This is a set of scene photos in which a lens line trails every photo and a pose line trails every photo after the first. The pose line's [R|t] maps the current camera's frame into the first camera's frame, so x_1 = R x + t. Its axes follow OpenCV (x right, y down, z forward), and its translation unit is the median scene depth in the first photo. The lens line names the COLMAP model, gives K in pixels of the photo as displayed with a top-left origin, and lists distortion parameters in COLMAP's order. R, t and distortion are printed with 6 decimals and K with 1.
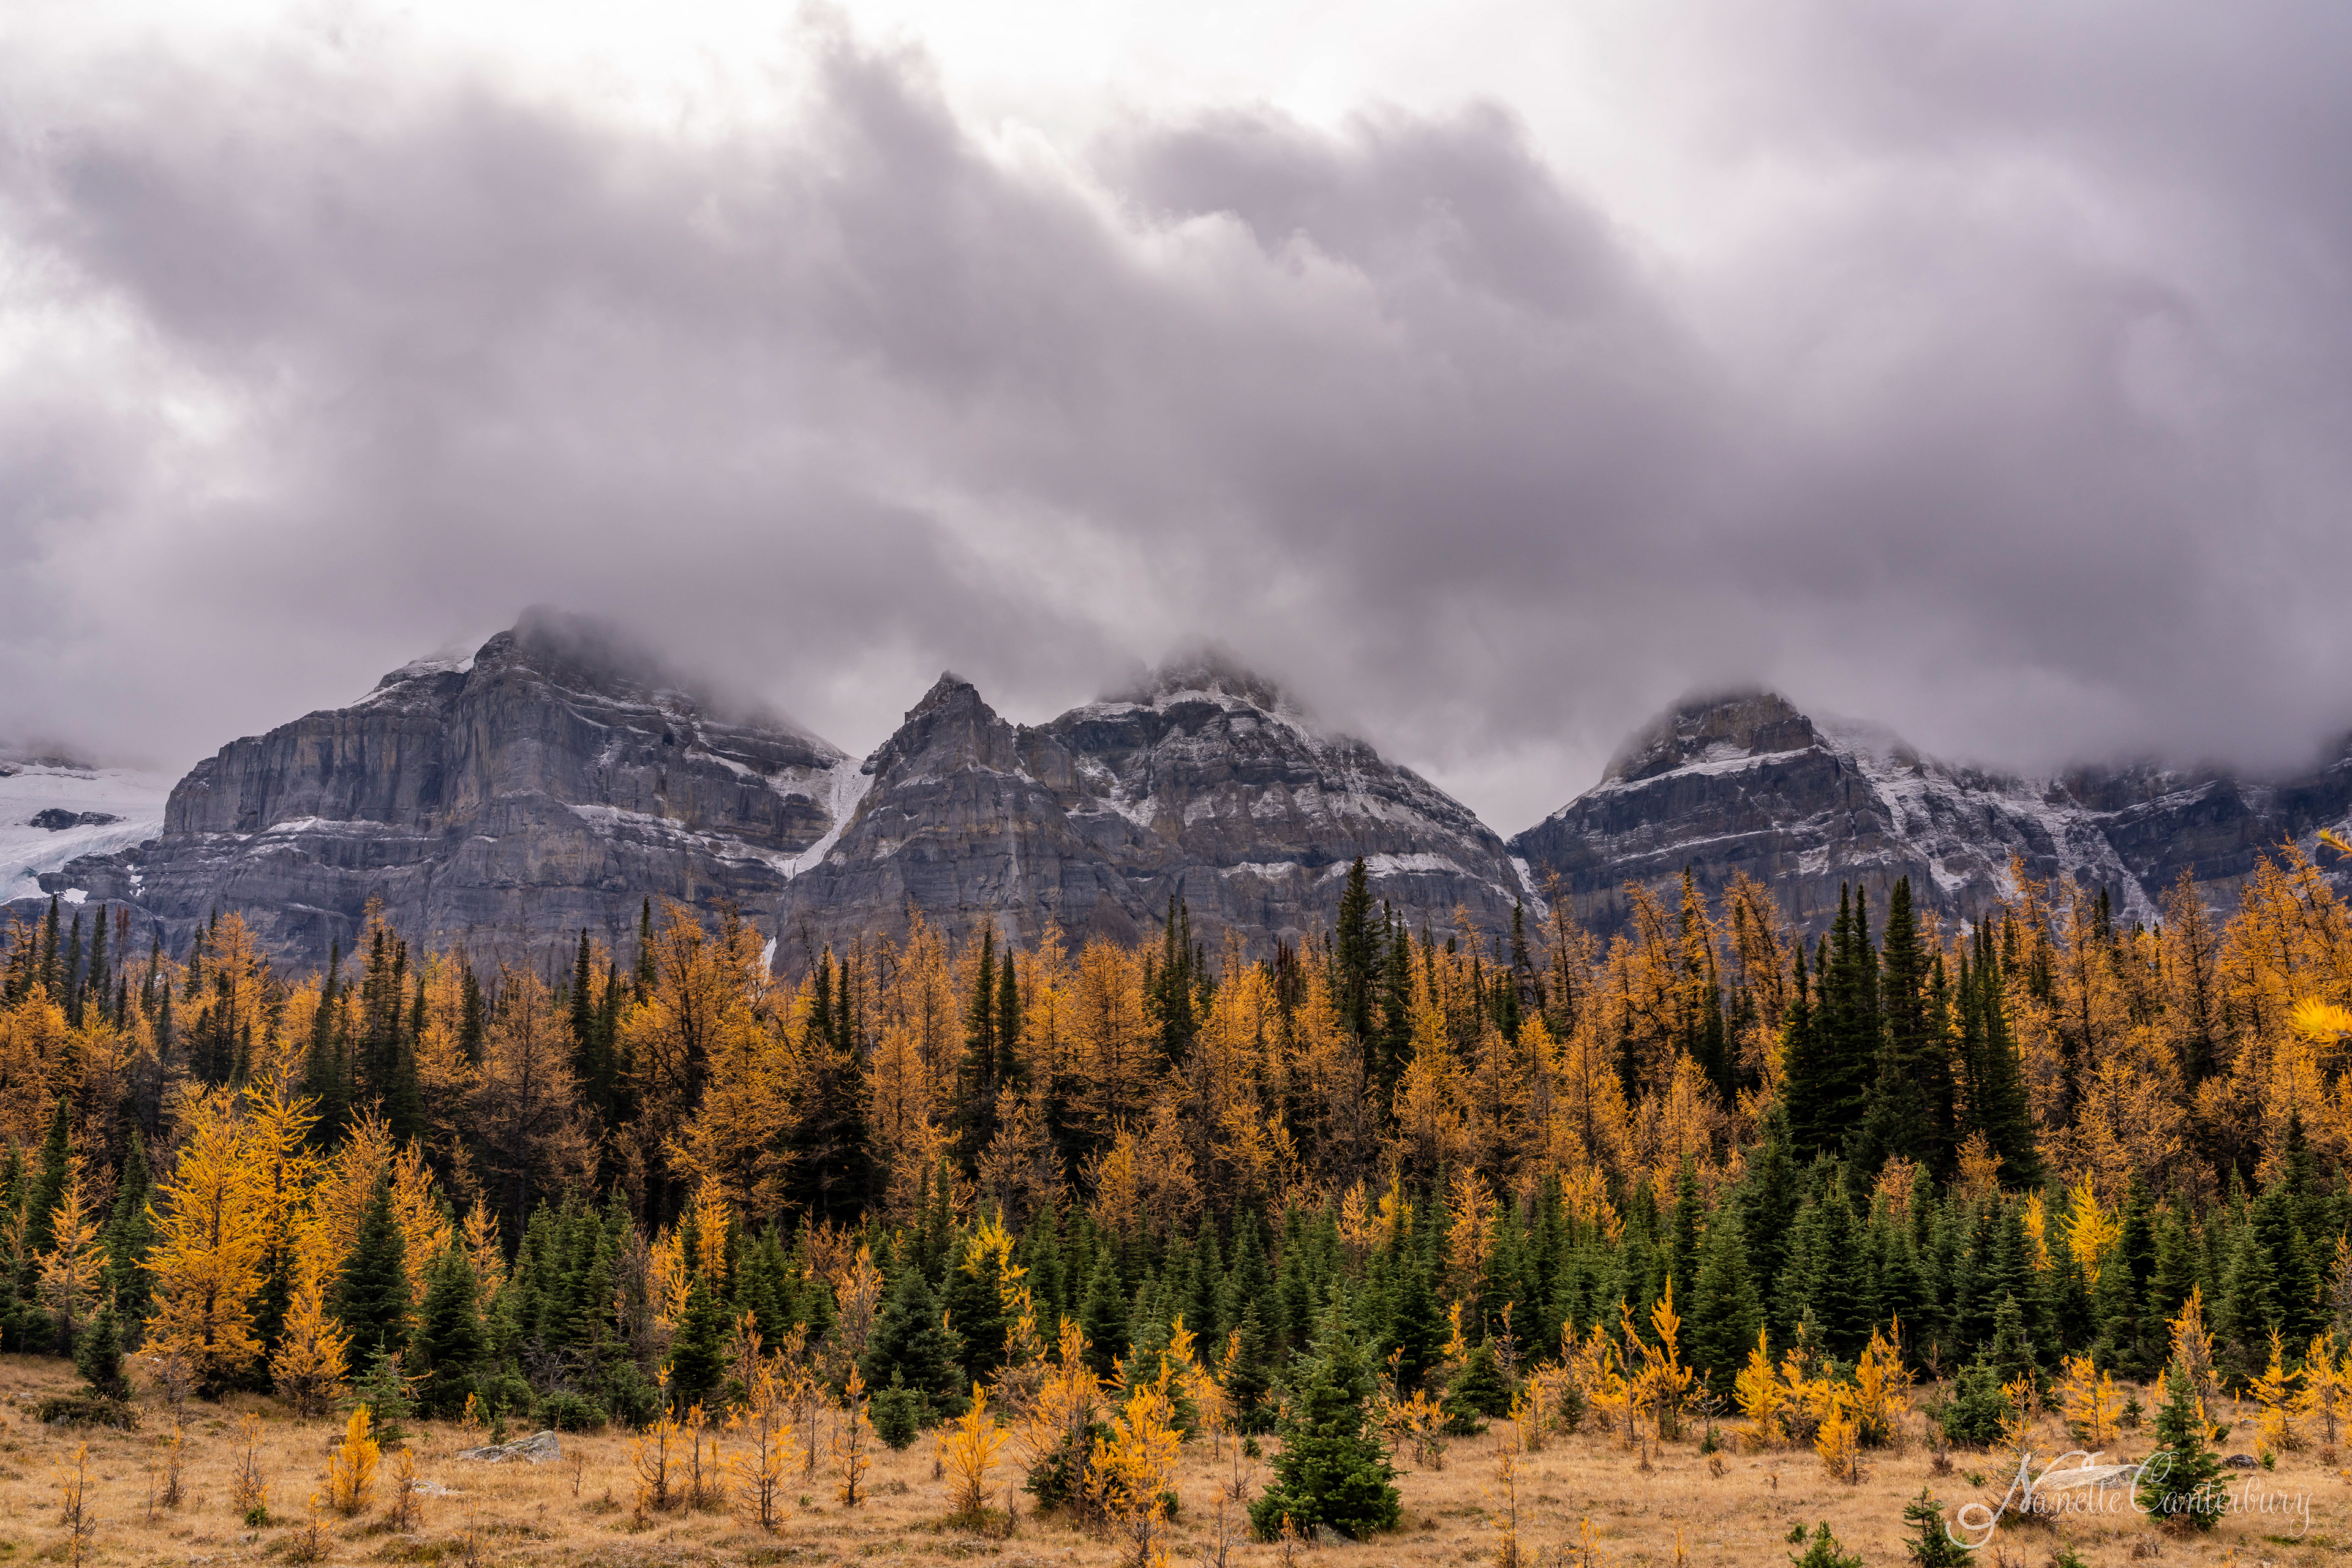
lens RADIAL K [[2584.7, 0, 1195.6], [0, 2584.7, 758.8], [0, 0, 1]] dist [0.020010, 0.000000]
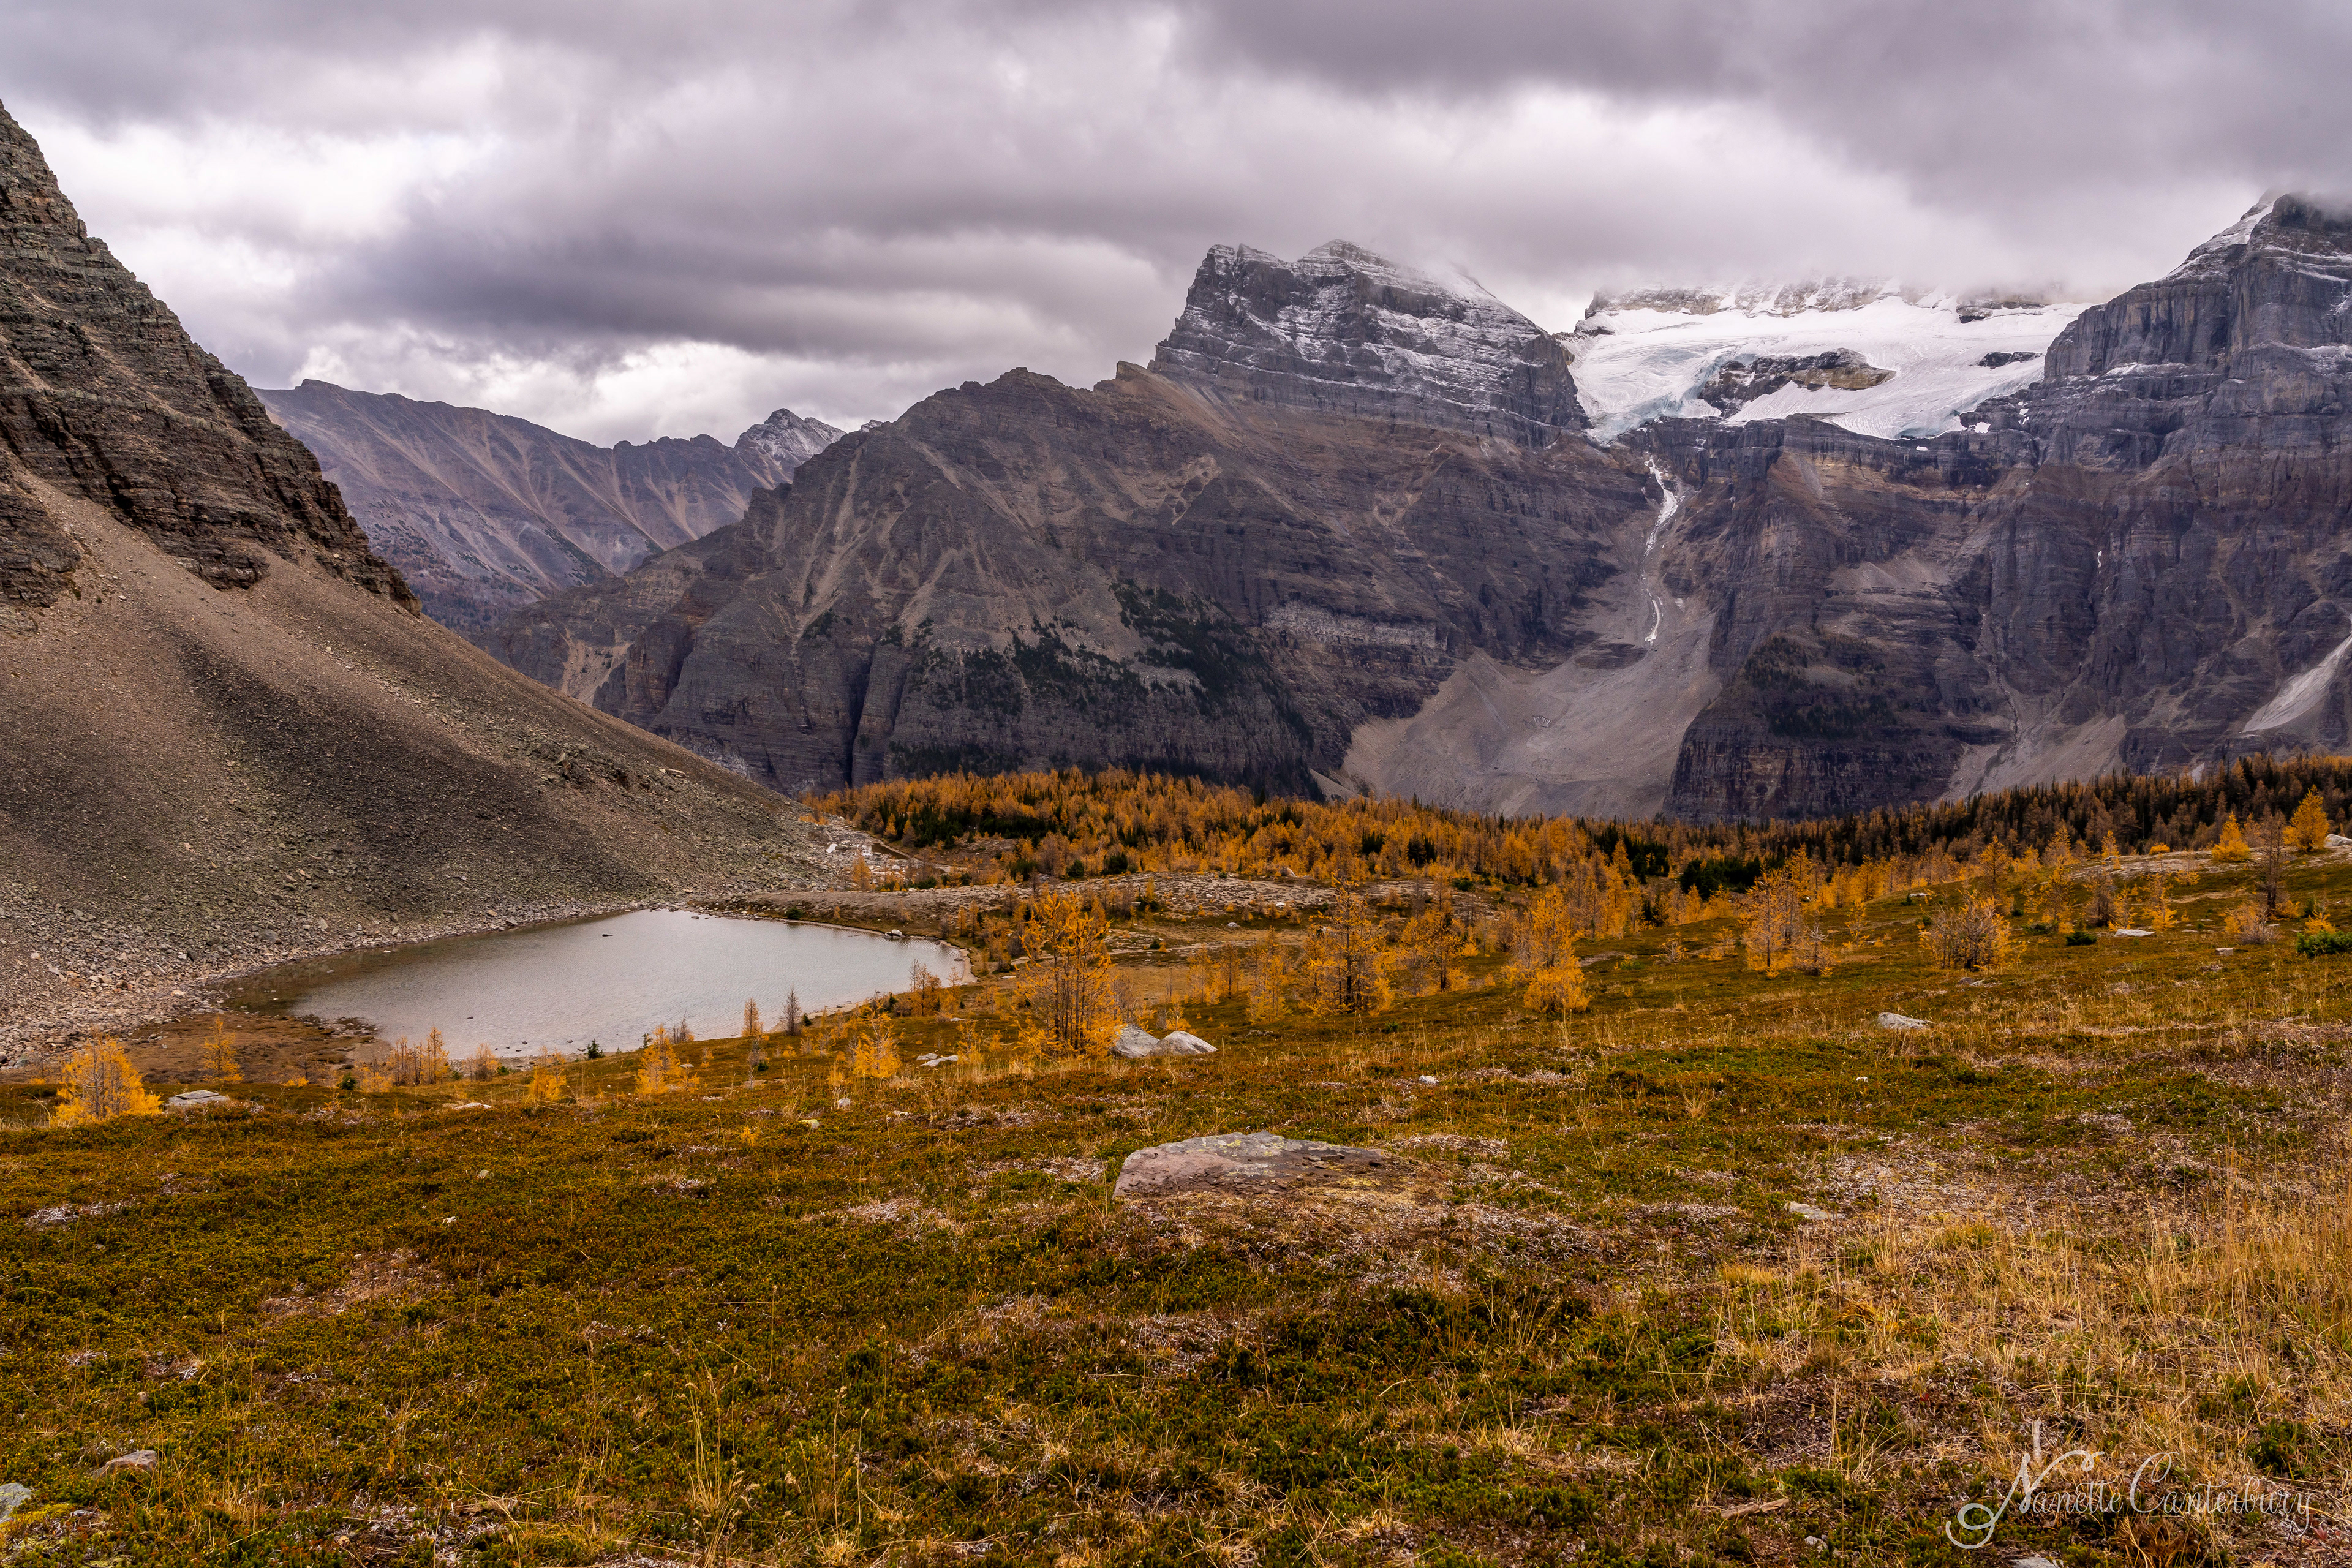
lens RADIAL K [[2262.9, 0, 1244.9], [0, 2262.9, 719.3], [0, 0, 1]] dist [0.051011, 0.000000]
pose [[0.669683, 0.058729, -0.740321, 0.275868], [0.130535, 0.972040, 0.195191, -0.096532], [0.731085, -0.227354, 0.643292, -0.217466]]
